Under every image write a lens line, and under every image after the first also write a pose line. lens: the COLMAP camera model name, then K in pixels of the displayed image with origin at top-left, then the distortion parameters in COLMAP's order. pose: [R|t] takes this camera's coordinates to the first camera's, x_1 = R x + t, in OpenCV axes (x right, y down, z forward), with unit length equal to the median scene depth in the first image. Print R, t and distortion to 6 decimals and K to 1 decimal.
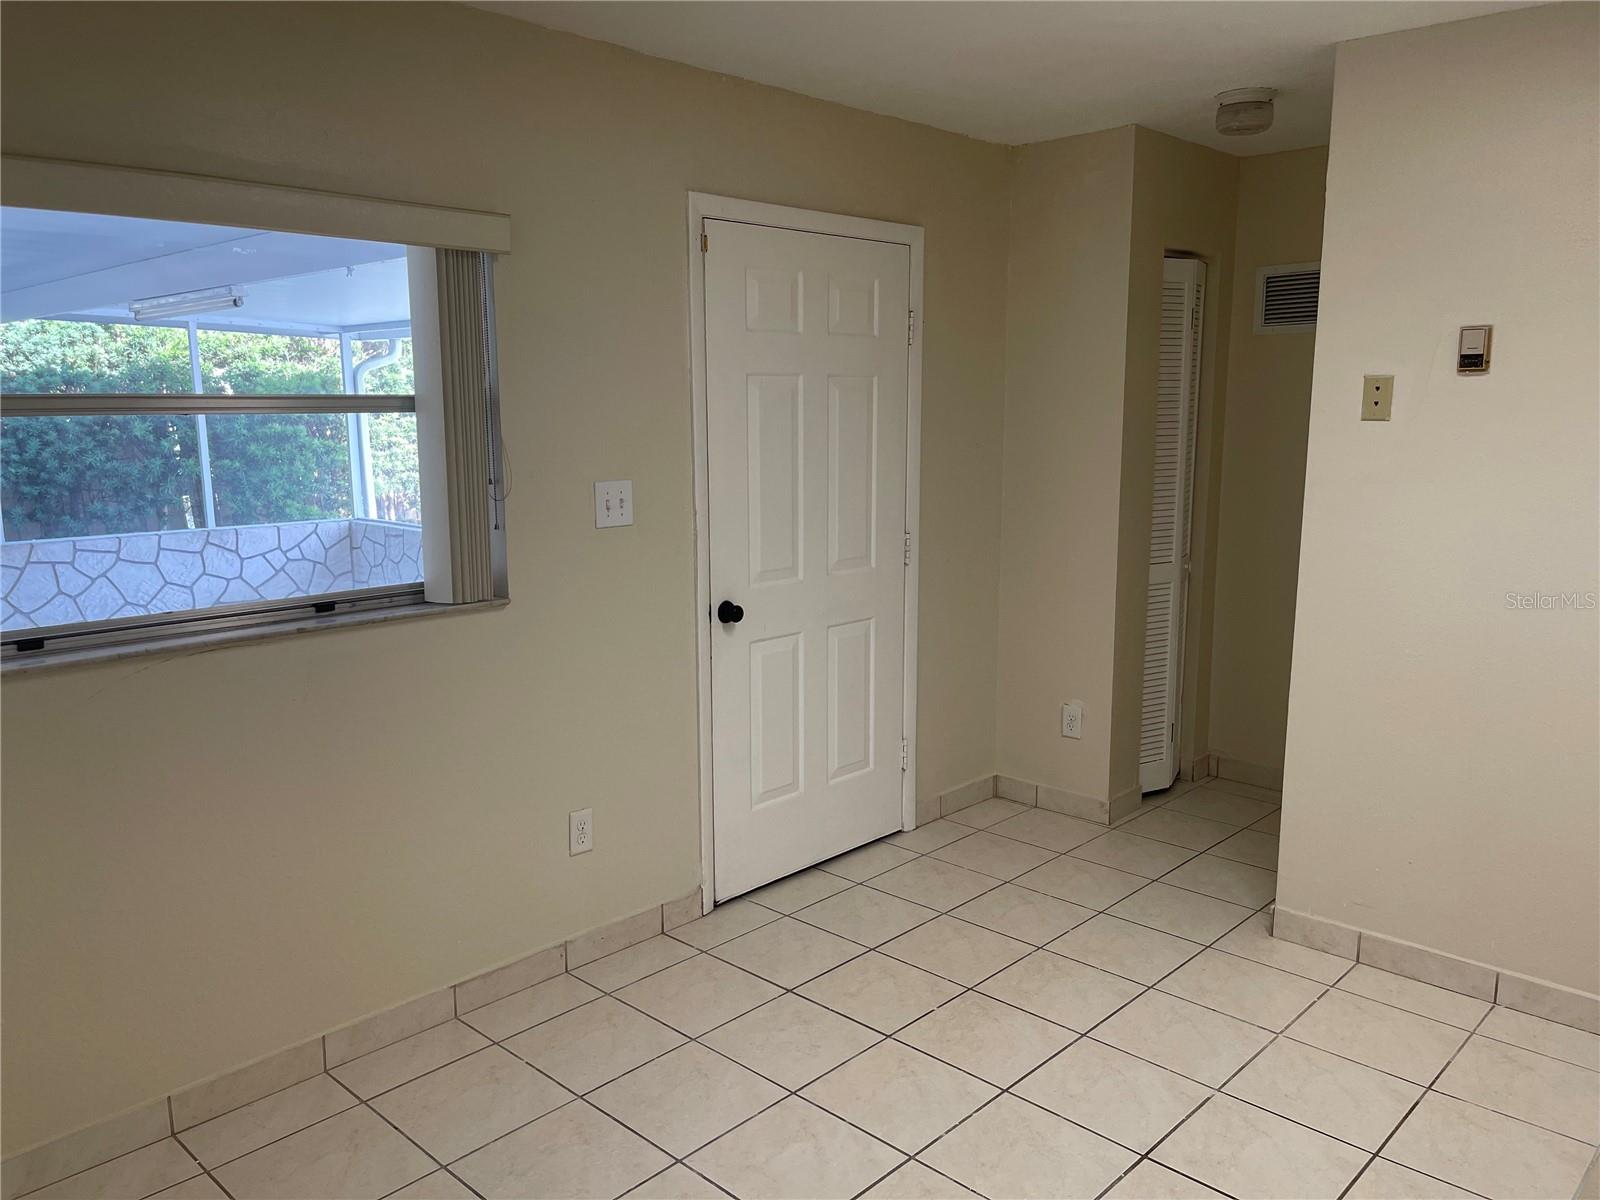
lens RADIAL K [[1202.3, 0, 802.0], [0, 1202.3, 583.5], [0, 0, 1]] dist [0.067503, -0.085078]
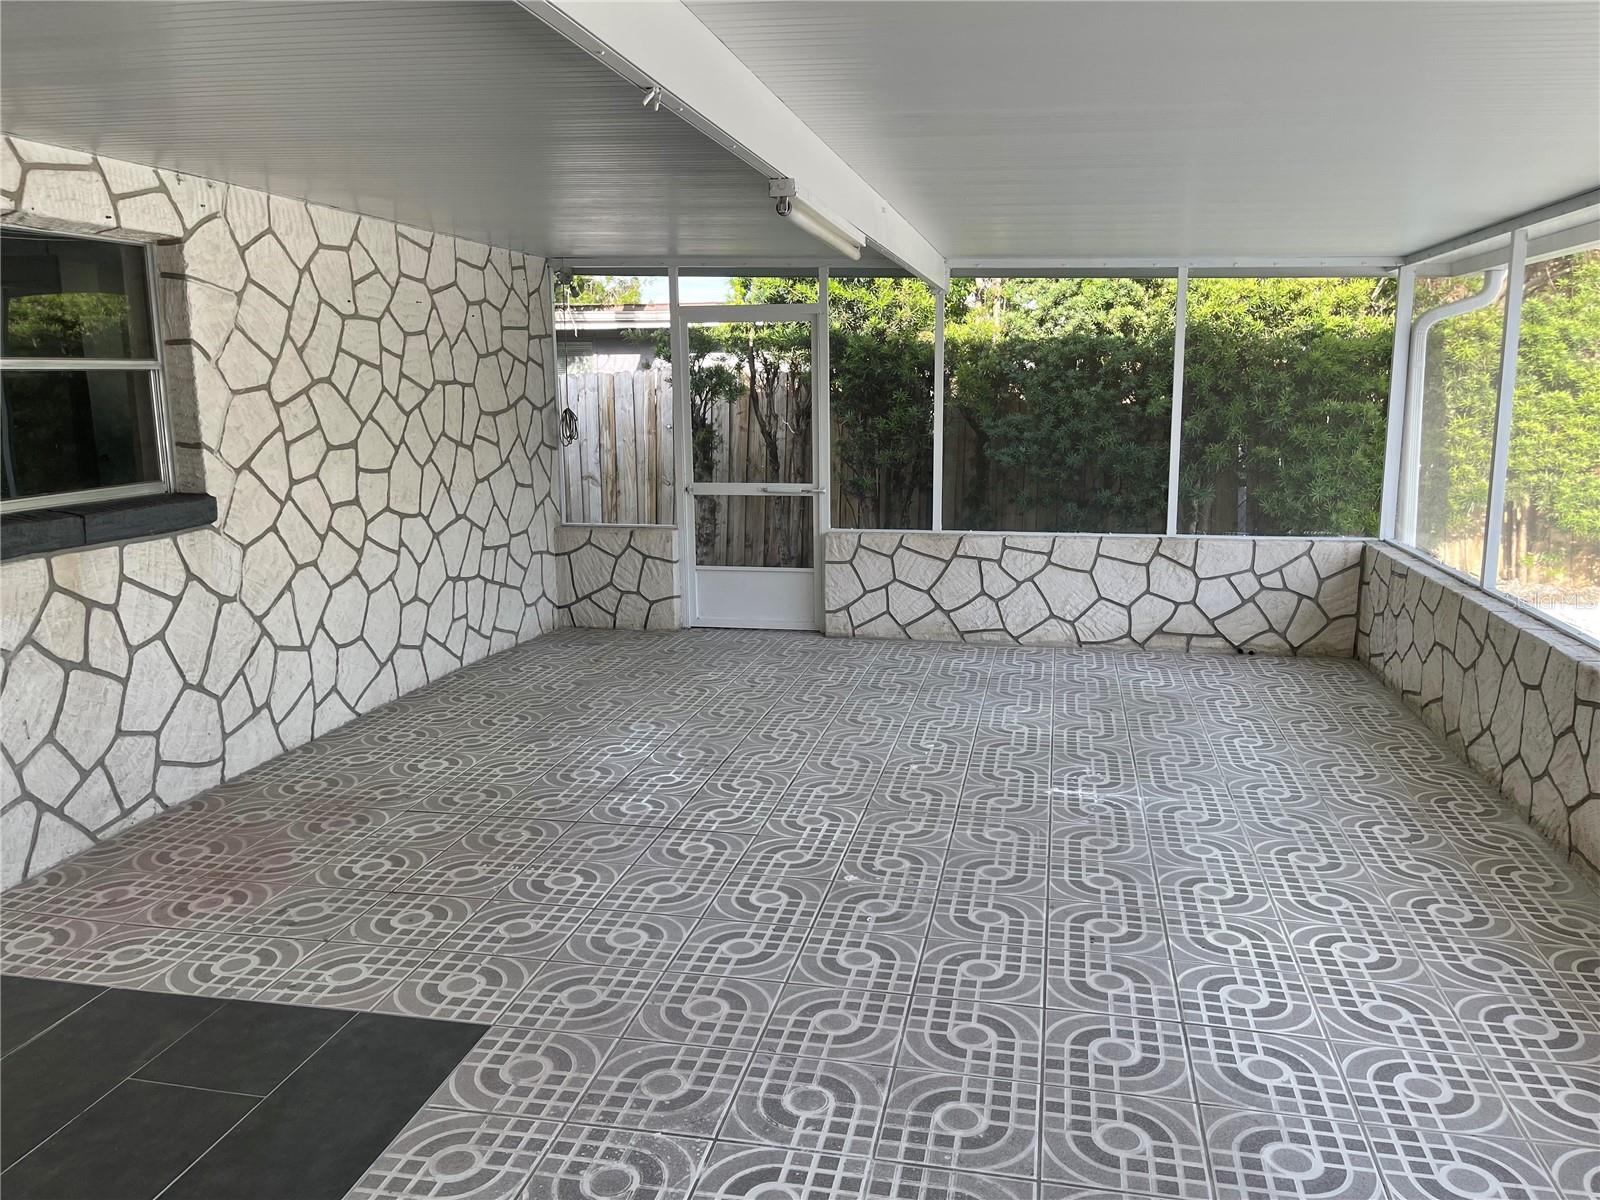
lens RADIAL K [[1202.3, 0, 806.9], [0, 1202.3, 594.3], [0, 0, 1]] dist [0.067503, -0.085078]
pose [[0.526064, 0.148435, -0.837391, 0.045701], [-0.120906, 0.987703, 0.099123, -0.055174], [0.841806, 0.049101, 0.537542, 0.377094]]
